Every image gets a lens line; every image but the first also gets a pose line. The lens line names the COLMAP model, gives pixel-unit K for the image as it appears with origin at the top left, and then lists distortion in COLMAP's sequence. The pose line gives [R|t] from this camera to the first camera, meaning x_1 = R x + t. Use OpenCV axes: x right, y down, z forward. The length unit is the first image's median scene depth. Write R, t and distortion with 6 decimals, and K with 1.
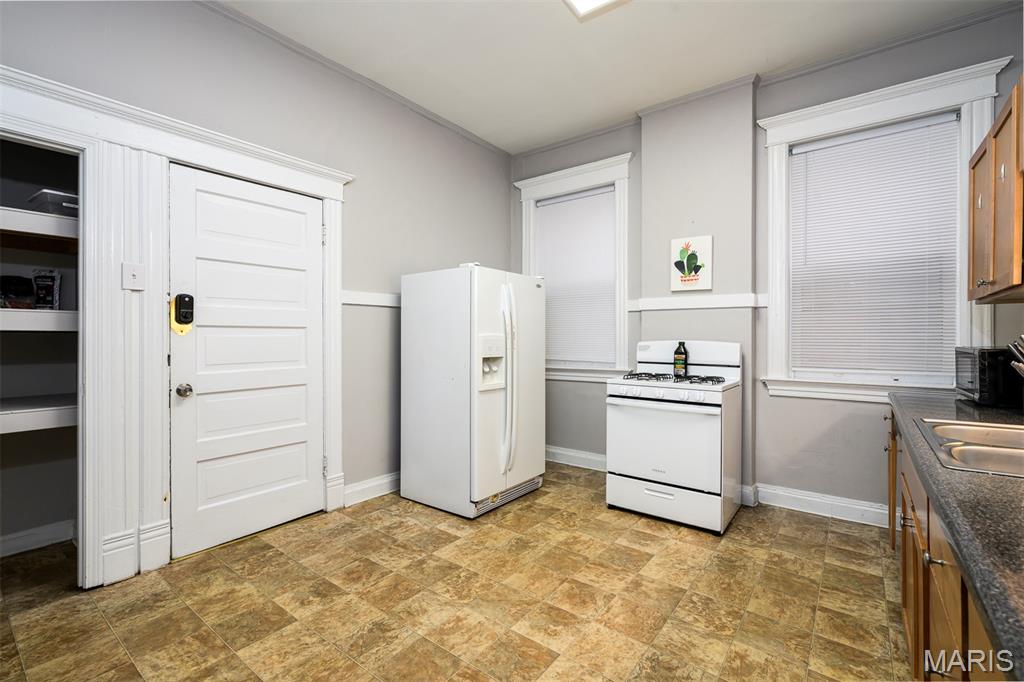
lens RADIAL K [[455.5, 0, 523.1], [0, 455.5, 338.1], [0, 0, 1]] dist [0.001627, 0.000179]
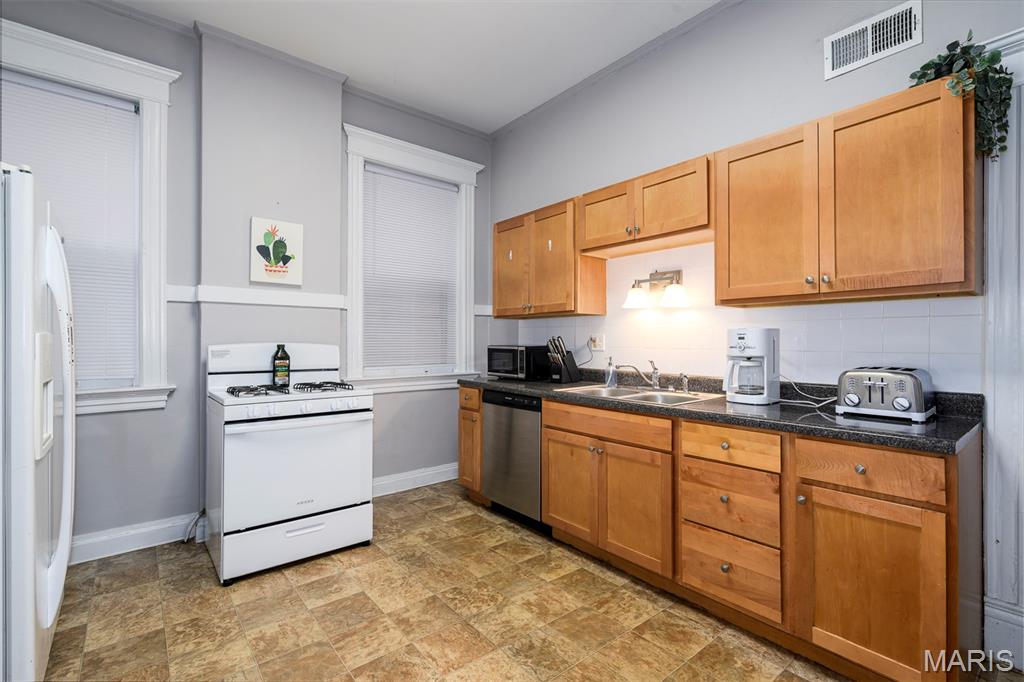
lens RADIAL K [[455.5, 0, 521.1], [0, 455.5, 339.5], [0, 0, 1]] dist [0.001627, 0.000179]
pose [[0.236495, 0.000331, 0.971633, -0.413522], [0.002686, 0.999996, -0.000994, 0.001053], [-0.971629, 0.002845, 0.236493, 0.435003]]
